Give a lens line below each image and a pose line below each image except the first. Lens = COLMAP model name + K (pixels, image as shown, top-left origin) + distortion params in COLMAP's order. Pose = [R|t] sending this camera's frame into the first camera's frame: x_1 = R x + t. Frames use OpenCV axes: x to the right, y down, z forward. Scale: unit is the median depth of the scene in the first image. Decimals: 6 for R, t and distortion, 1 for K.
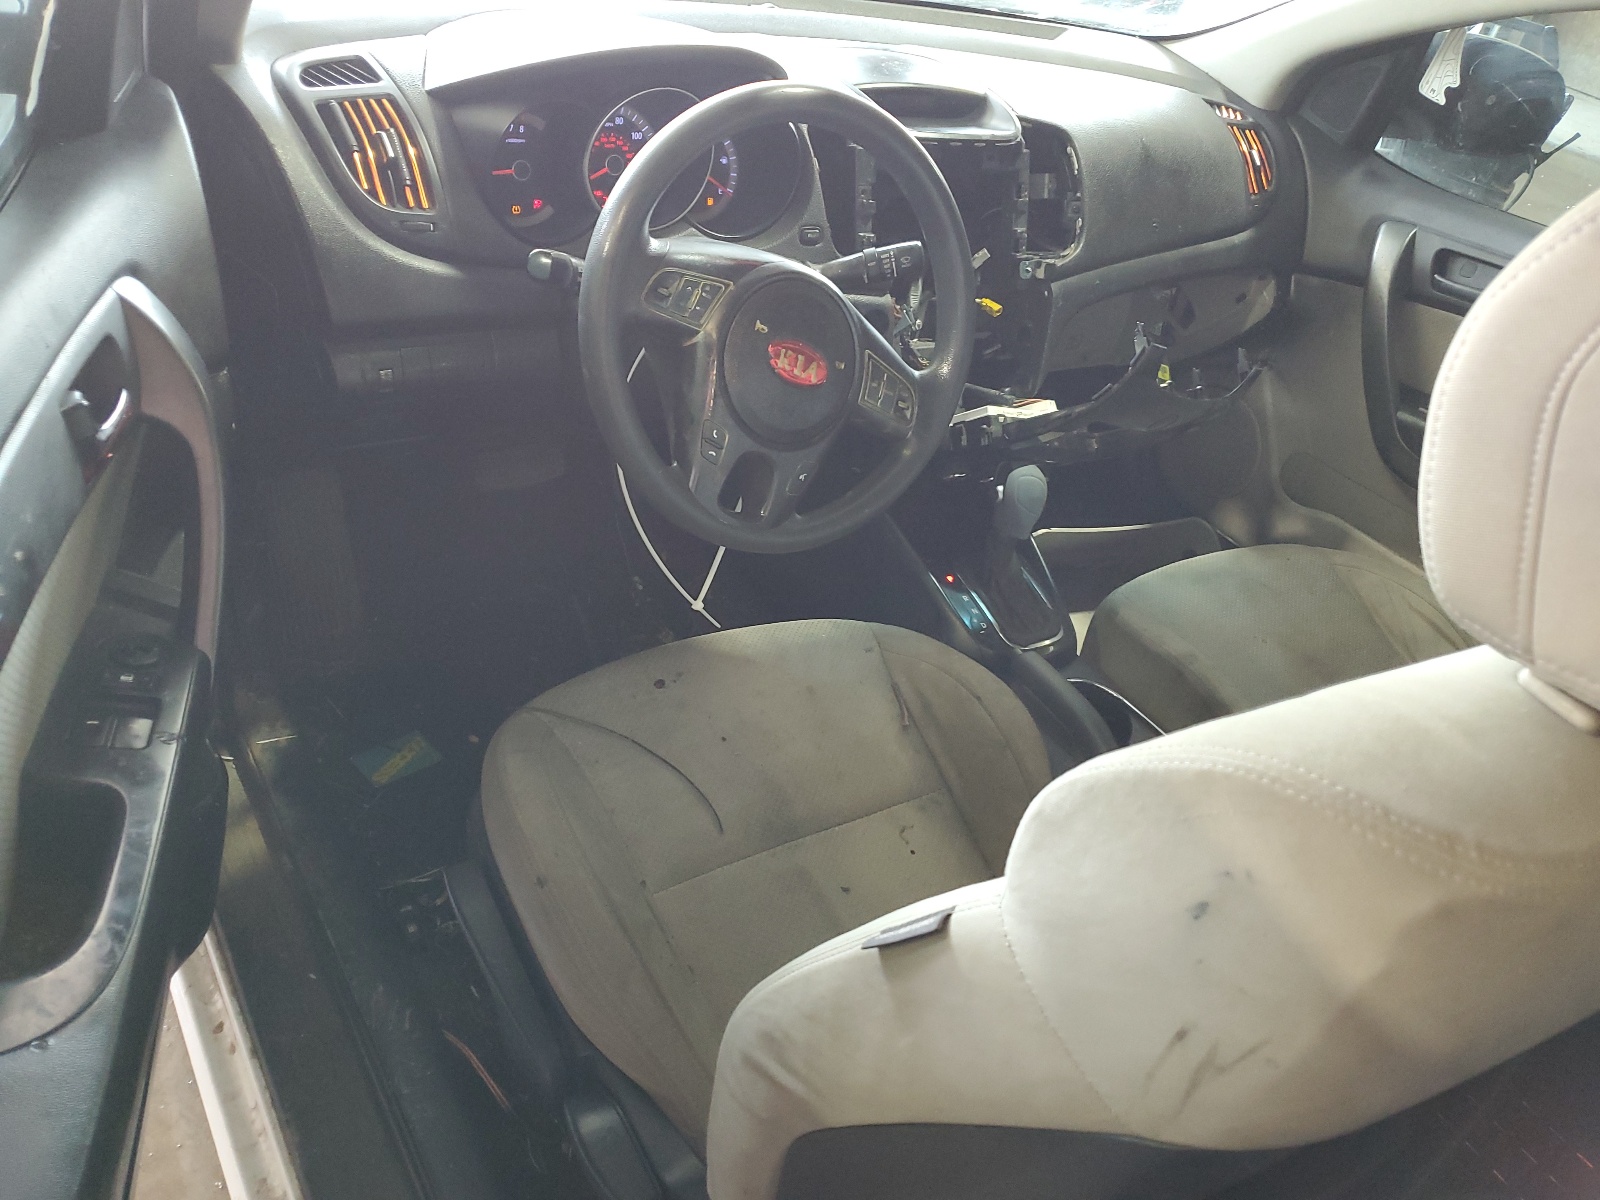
lens RADIAL K [[1225.8, 0, 800.0], [0, 1225.8, 600.0], [0, 0, 1]] dist [0.064652, -0.004862]
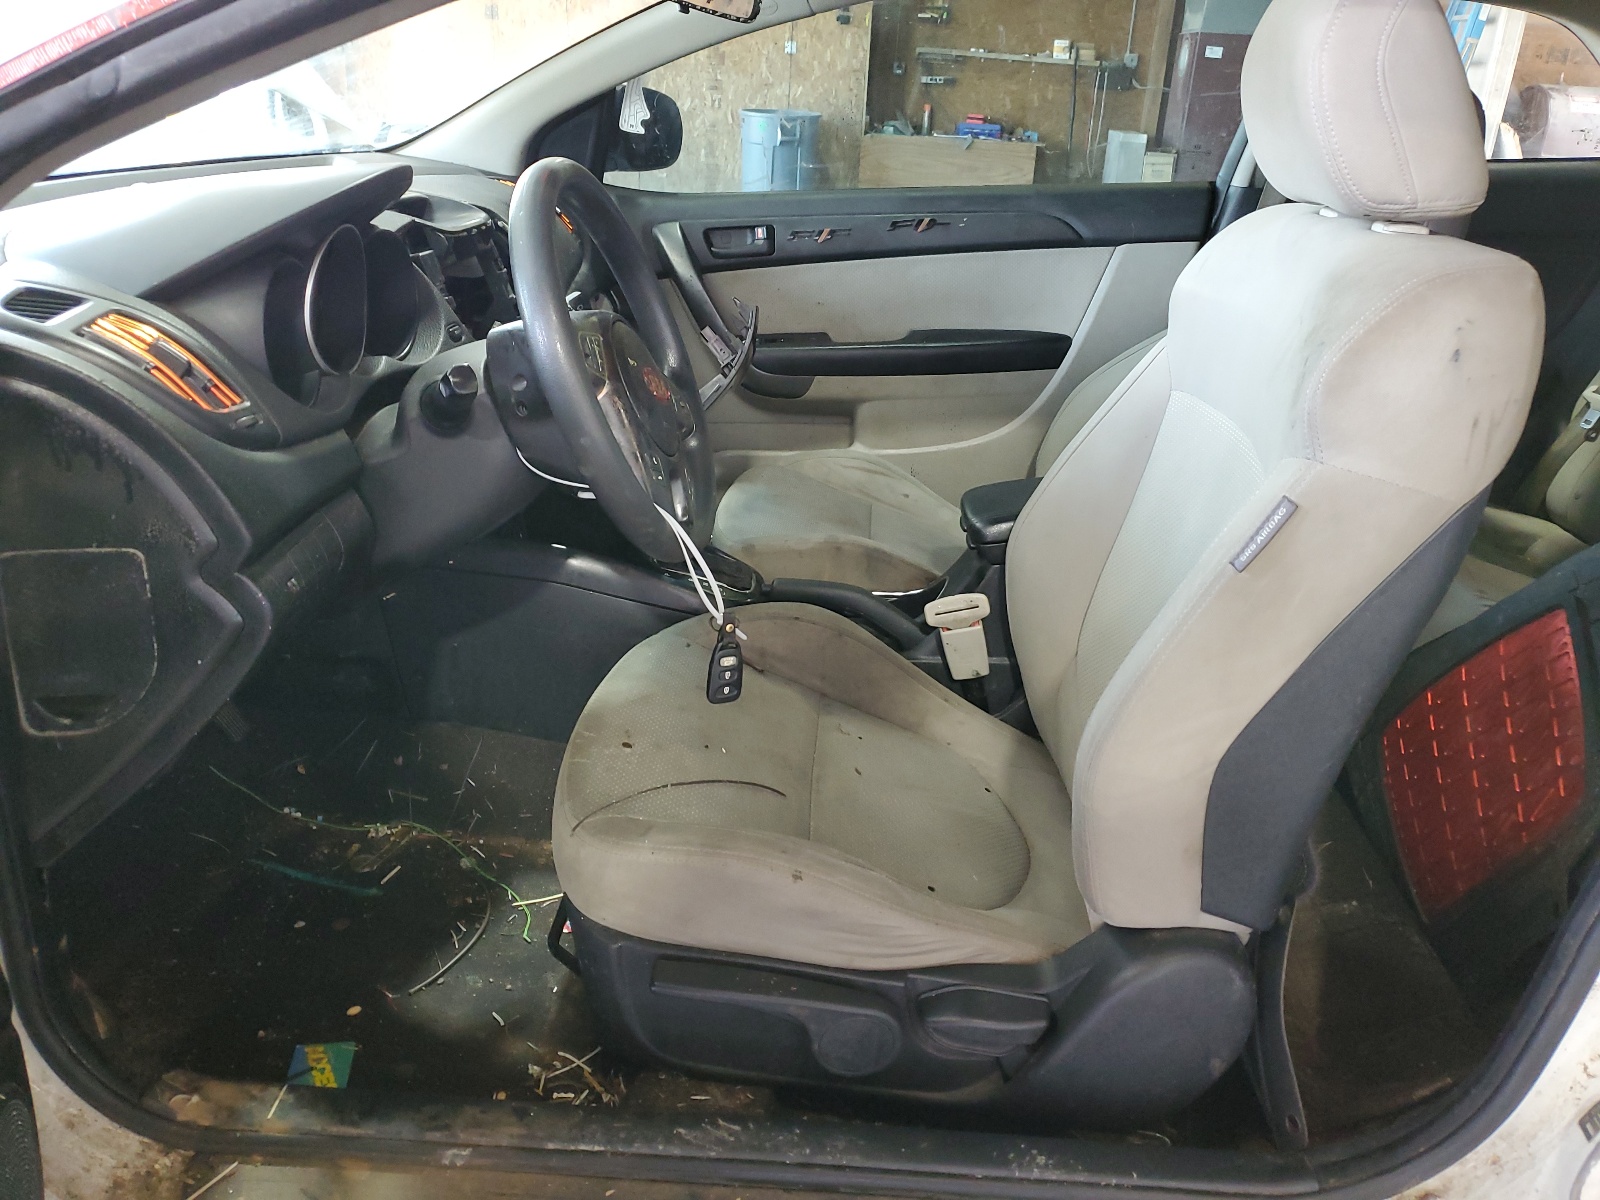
lens RADIAL K [[1225.8, 0, 800.0], [0, 1225.8, 600.0], [0, 0, 1]] dist [0.064652, -0.004862]
pose [[0.591326, -0.472785, 0.653305, -0.642557], [0.537622, 0.834943, 0.117614, -0.075742], [-0.601079, 0.281683, 0.747903, 0.109952]]
